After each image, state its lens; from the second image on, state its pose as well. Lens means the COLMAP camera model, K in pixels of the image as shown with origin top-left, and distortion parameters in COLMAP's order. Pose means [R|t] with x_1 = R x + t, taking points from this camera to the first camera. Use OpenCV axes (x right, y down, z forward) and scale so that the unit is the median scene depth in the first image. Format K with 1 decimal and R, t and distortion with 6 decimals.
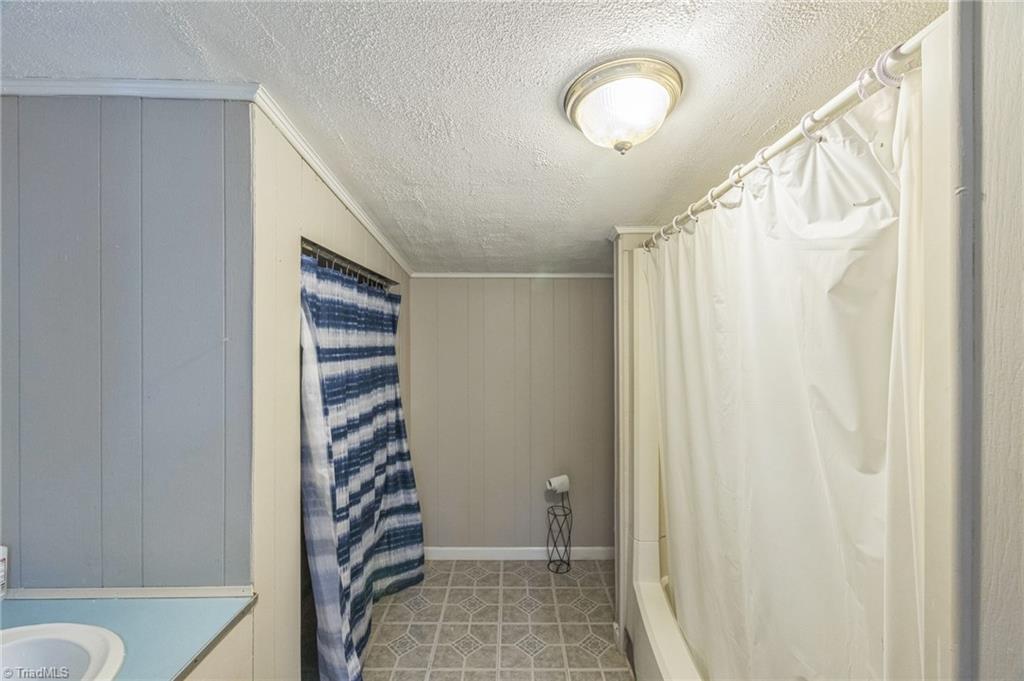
lens RADIAL K [[433.8, 0, 513.0], [0, 433.8, 337.9], [0, 0, 1]] dist [0.002650, 0.001257]
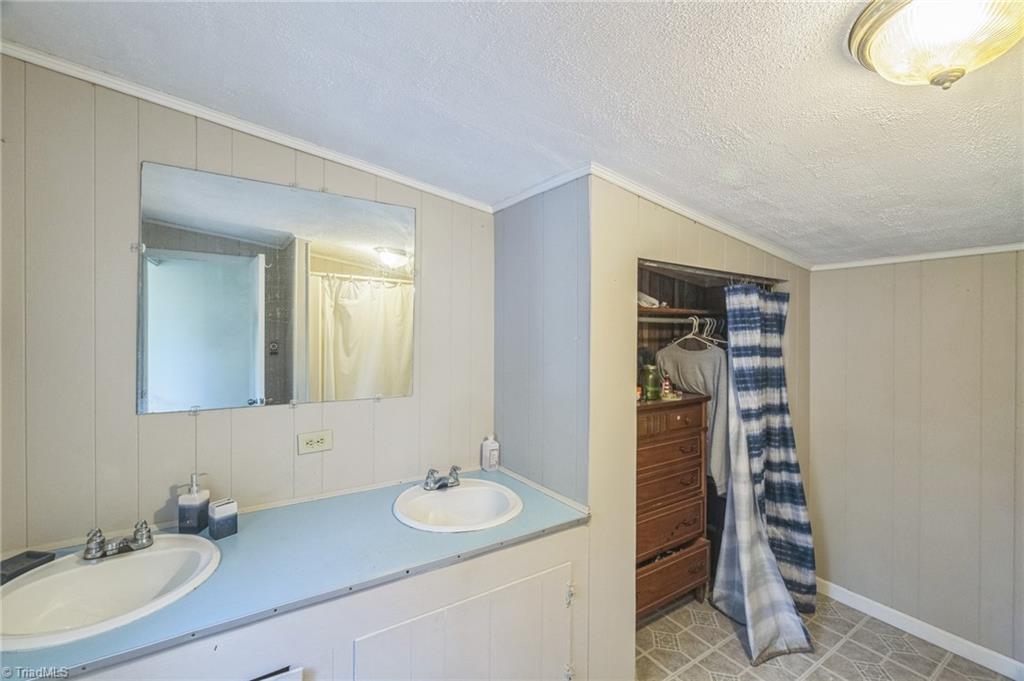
lens RADIAL K [[433.8, 0, 515.2], [0, 433.8, 336.4], [0, 0, 1]] dist [0.002650, 0.001257]
pose [[0.549429, 0.008442, -0.835498, 0.198933], [-0.012743, 0.999917, 0.001724, 0.000333], [0.835443, 0.009700, 0.549491, -0.001293]]
